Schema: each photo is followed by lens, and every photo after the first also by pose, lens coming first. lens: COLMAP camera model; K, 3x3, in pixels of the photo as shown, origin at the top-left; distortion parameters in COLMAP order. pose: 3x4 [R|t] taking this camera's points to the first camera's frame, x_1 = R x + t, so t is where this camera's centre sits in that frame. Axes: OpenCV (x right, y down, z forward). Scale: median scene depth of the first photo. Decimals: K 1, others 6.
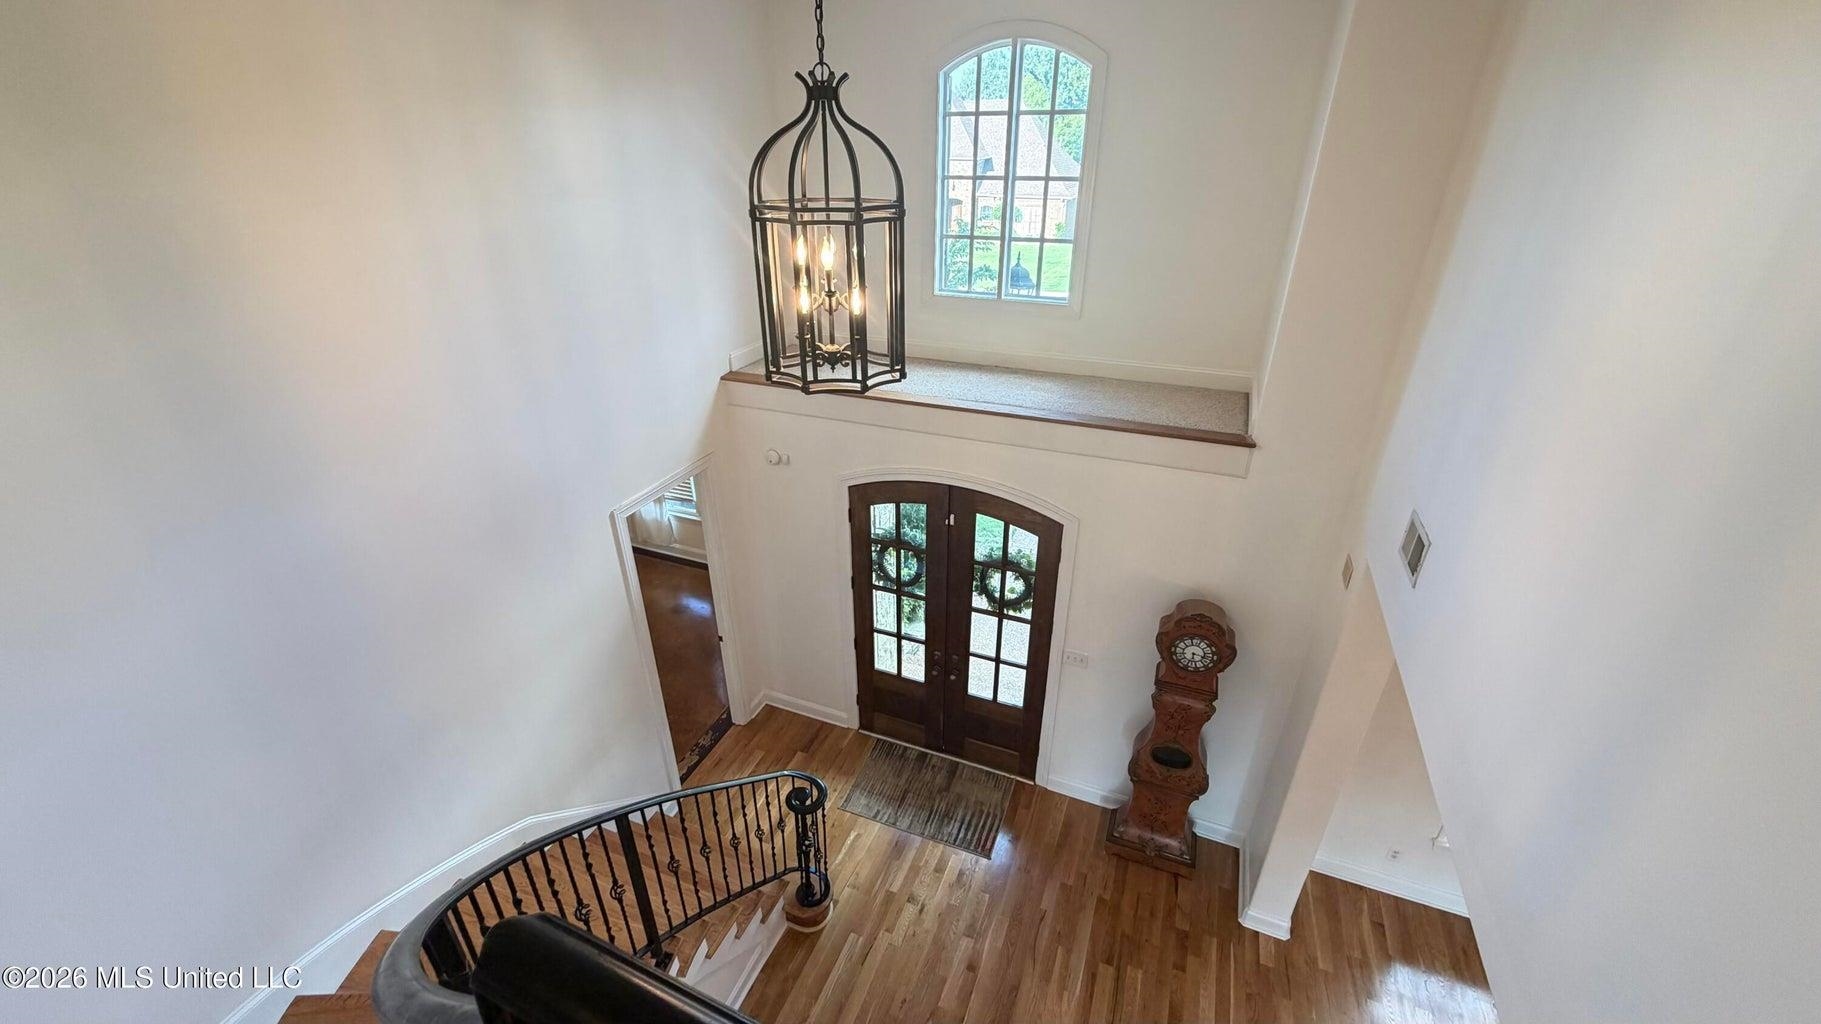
lens RADIAL K [[726.9, 0, 907.2], [0, 726.9, 513.7], [0, 0, 1]] dist [-0.000597, -0.000056]
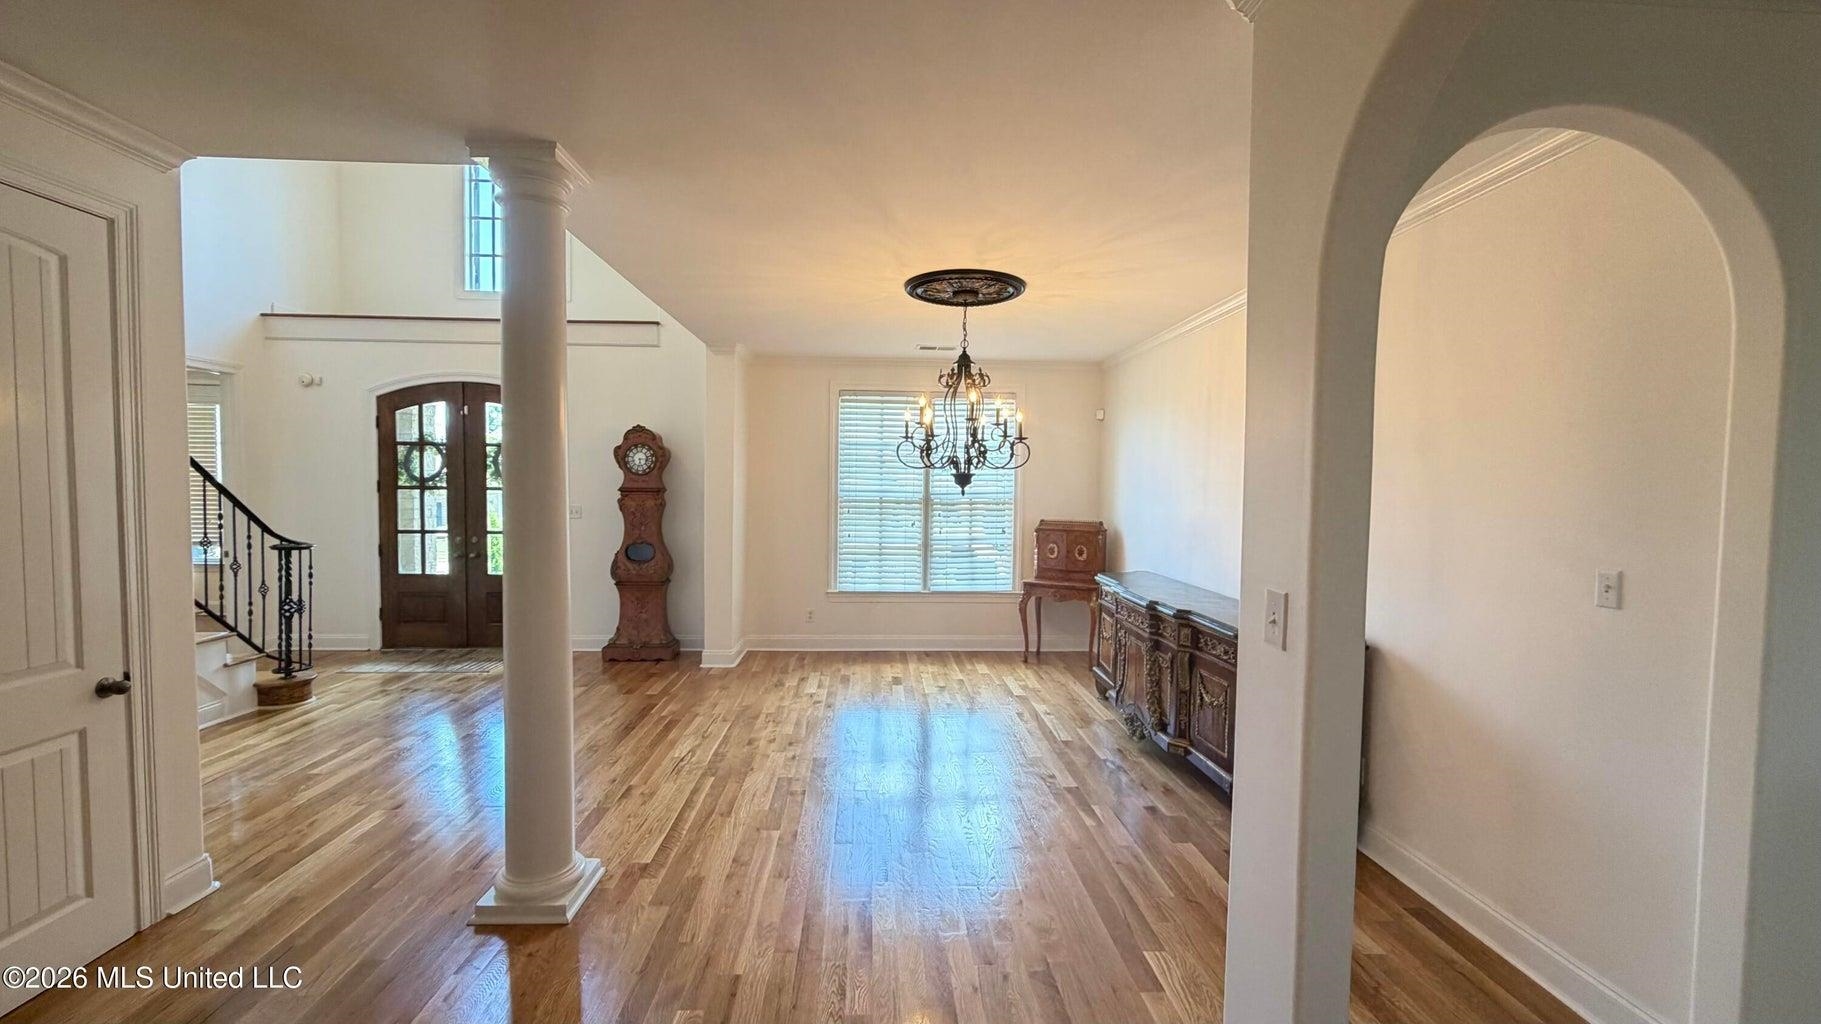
lens RADIAL K [[726.9, 0, 907.2], [0, 726.9, 513.7], [0, 0, 1]] dist [-0.000597, -0.000056]
pose [[0.904217, -0.004263, 0.427053, 0.220970], [0.182251, 0.908179, -0.376823, 0.821589], [-0.386234, 0.418561, 0.821967, -0.323339]]
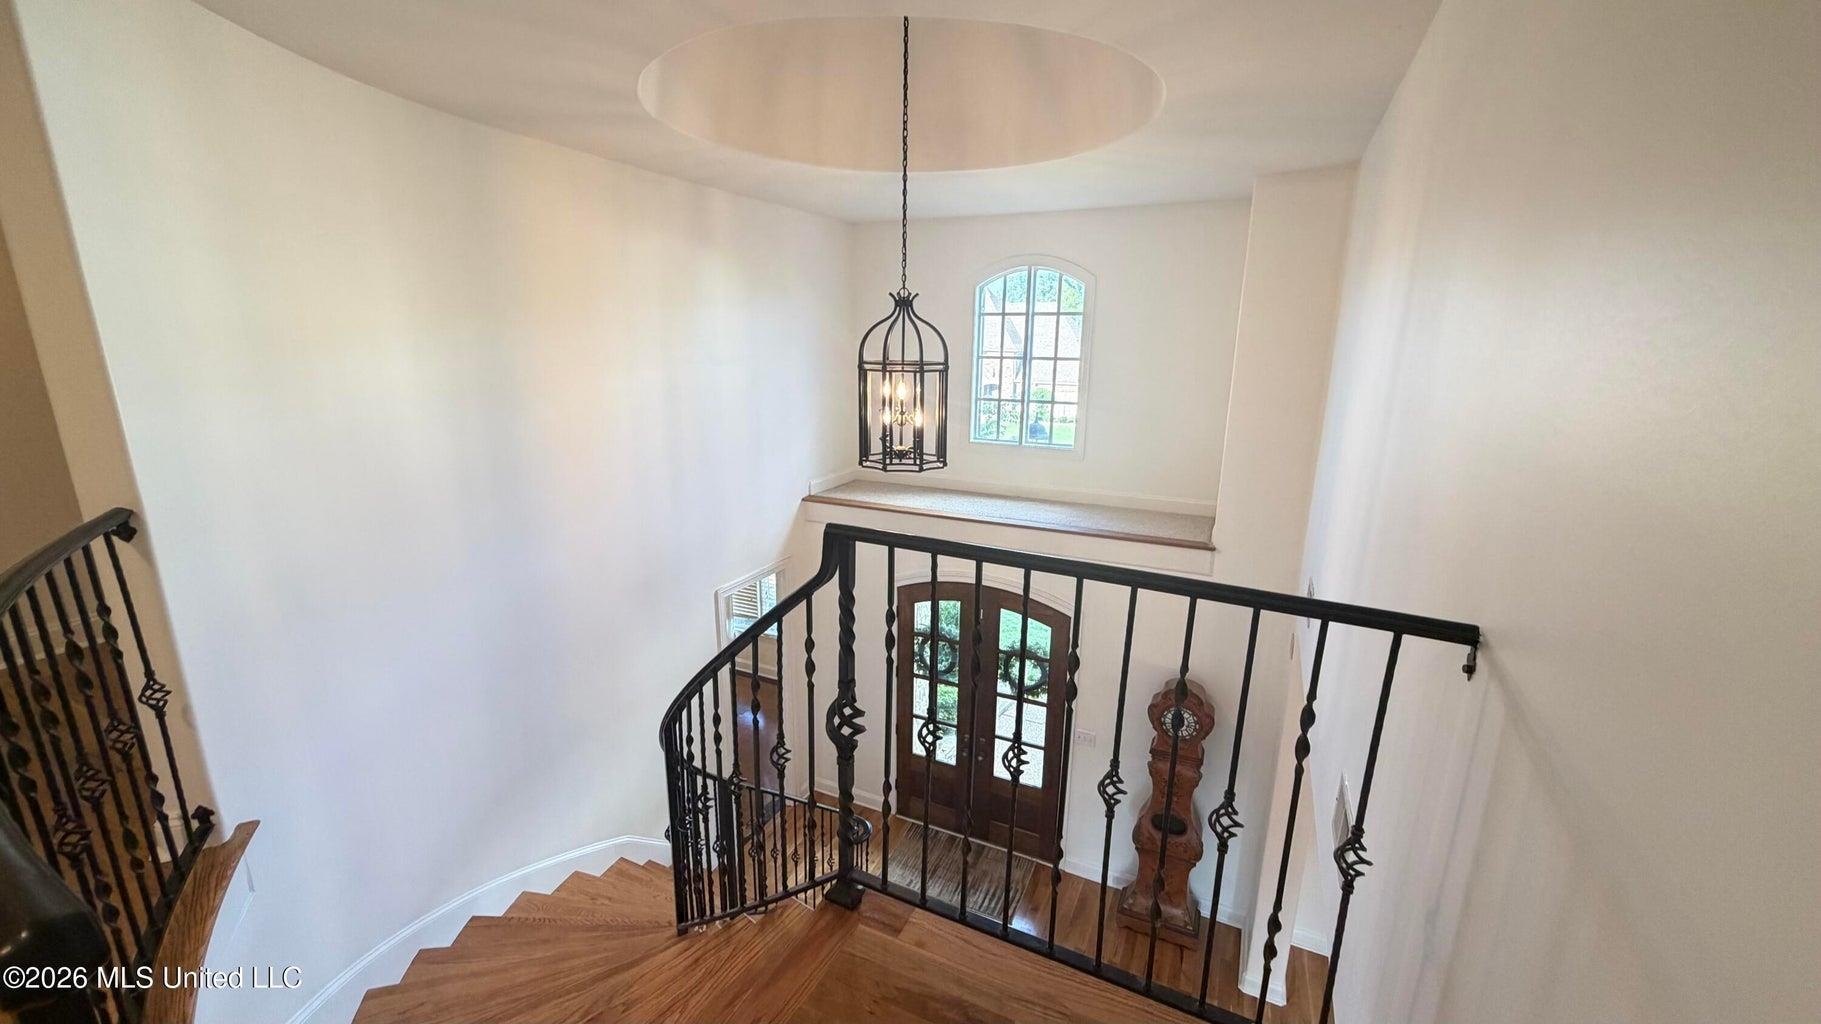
lens RADIAL K [[726.9, 0, 907.2], [0, 726.9, 513.7], [0, 0, 1]] dist [-0.000597, -0.000056]
pose [[0.998169, 0.025161, -0.055000, 0.000541], [-0.037184, 0.972493, -0.229944, 0.129241], [0.047702, 0.231568, 0.971649, -0.238291]]
